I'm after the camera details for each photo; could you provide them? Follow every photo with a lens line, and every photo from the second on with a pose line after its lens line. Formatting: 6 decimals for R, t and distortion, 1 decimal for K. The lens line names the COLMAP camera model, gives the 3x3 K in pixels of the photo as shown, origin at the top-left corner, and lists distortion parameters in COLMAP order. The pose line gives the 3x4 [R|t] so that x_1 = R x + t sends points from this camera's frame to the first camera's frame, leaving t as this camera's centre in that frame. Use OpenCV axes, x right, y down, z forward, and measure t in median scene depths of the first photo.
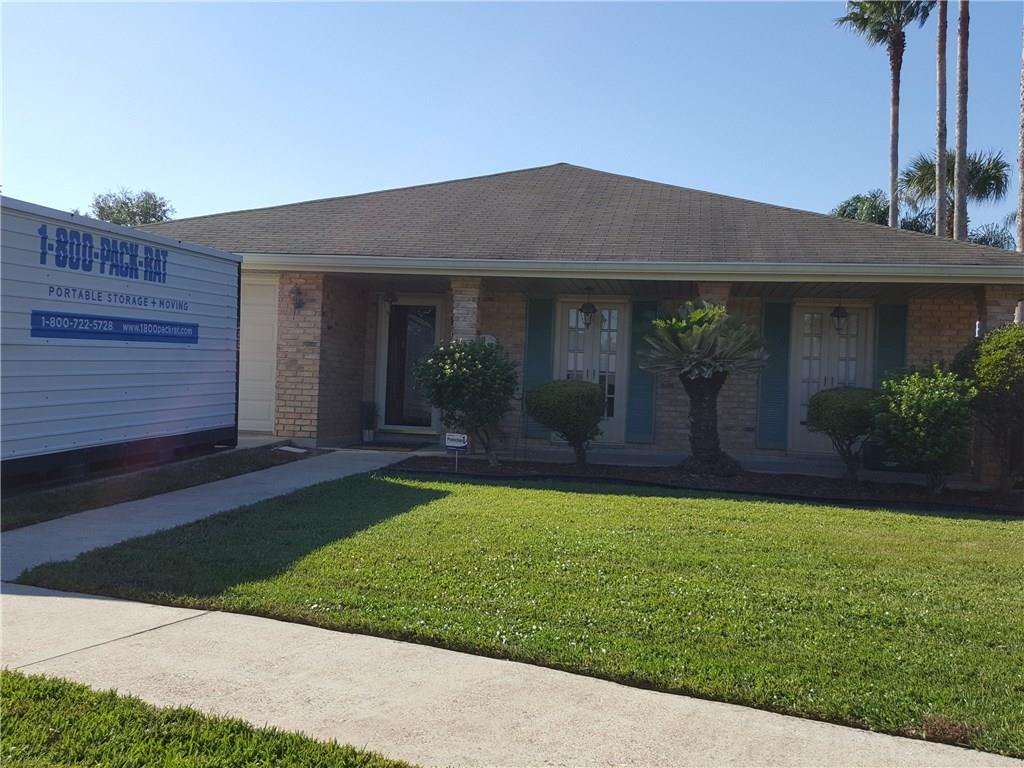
lens RADIAL K [[994.8, 0, 485.3], [0, 994.8, 392.4], [0, 0, 1]] dist [0.151460, -0.305813]
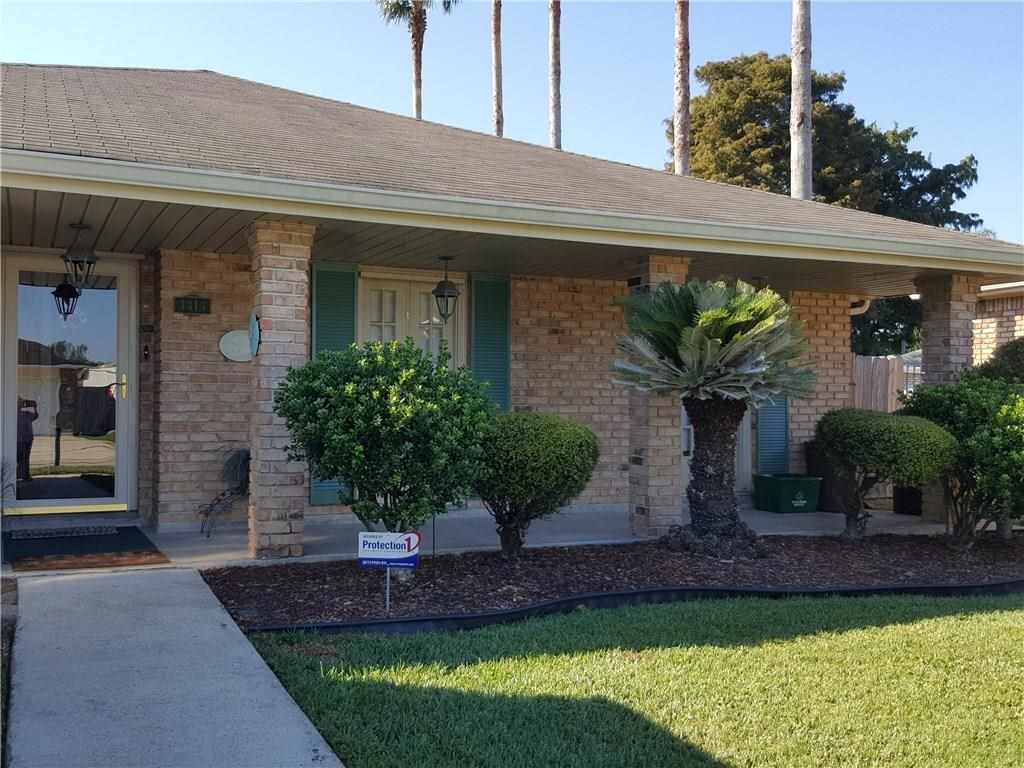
lens RADIAL K [[994.8, 0, 485.3], [0, 994.8, 392.4], [0, 0, 1]] dist [0.151460, -0.305813]
pose [[0.811472, -0.028293, 0.583706, -0.244856], [0.023874, 0.999598, 0.015263, -0.030589], [-0.583904, 0.001550, 0.811821, 0.500981]]
